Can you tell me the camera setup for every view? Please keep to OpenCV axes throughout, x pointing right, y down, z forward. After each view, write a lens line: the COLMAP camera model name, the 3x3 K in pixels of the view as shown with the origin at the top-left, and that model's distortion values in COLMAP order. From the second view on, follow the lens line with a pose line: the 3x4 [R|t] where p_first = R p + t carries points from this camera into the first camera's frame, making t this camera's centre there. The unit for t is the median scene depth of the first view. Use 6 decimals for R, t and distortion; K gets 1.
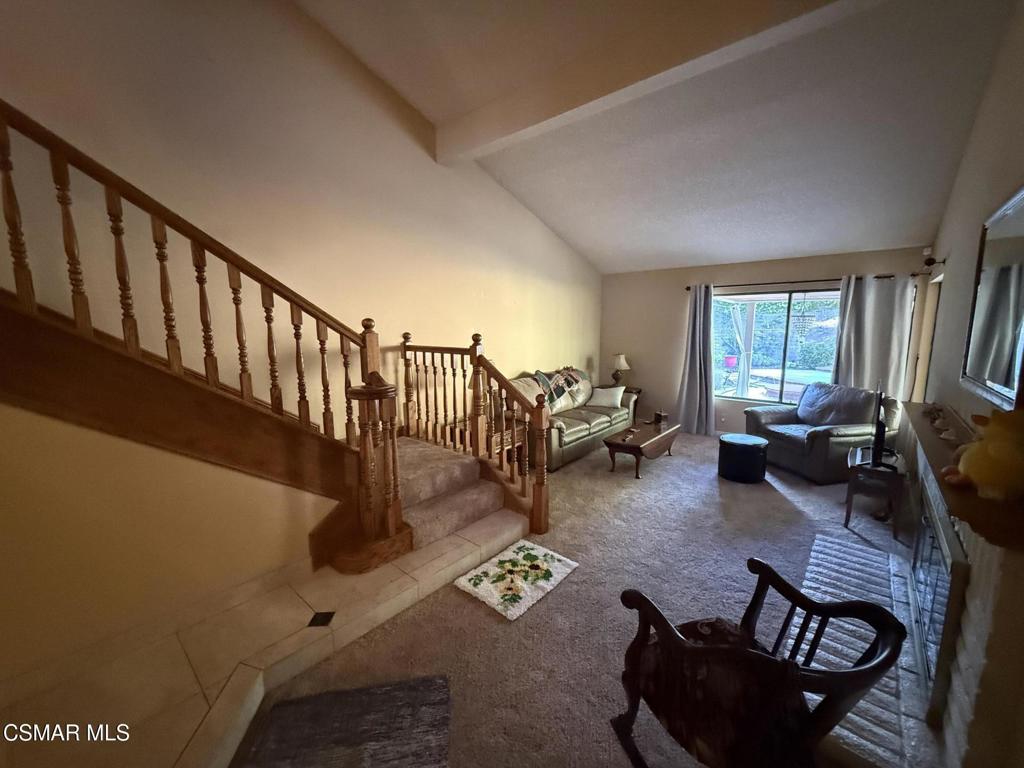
lens RADIAL K [[406.3, 0, 515.8], [0, 406.3, 383.1], [0, 0, 1]] dist [-0.001663, -0.000104]
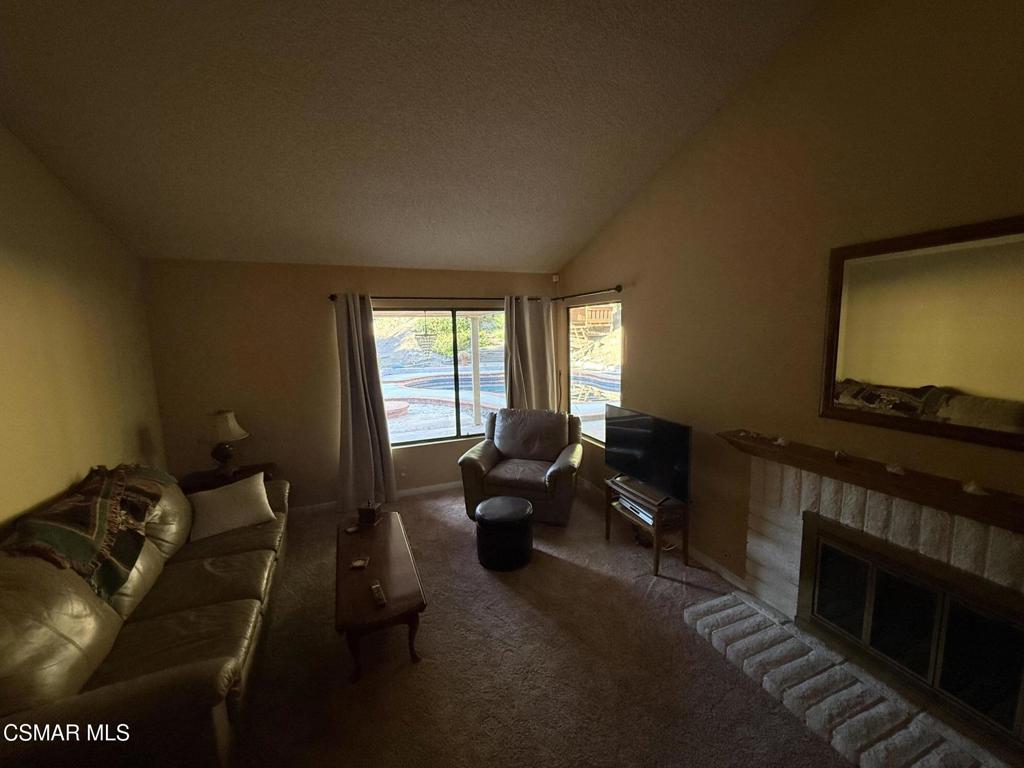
lens RADIAL K [[406.3, 0, 515.8], [0, 406.3, 383.1], [0, 0, 1]] dist [-0.001663, -0.000104]
pose [[0.453713, -0.119594, 0.883087, -0.049160], [0.146886, 0.987436, 0.058259, -0.111685], [-0.878959, 0.103280, 0.465579, 0.550800]]
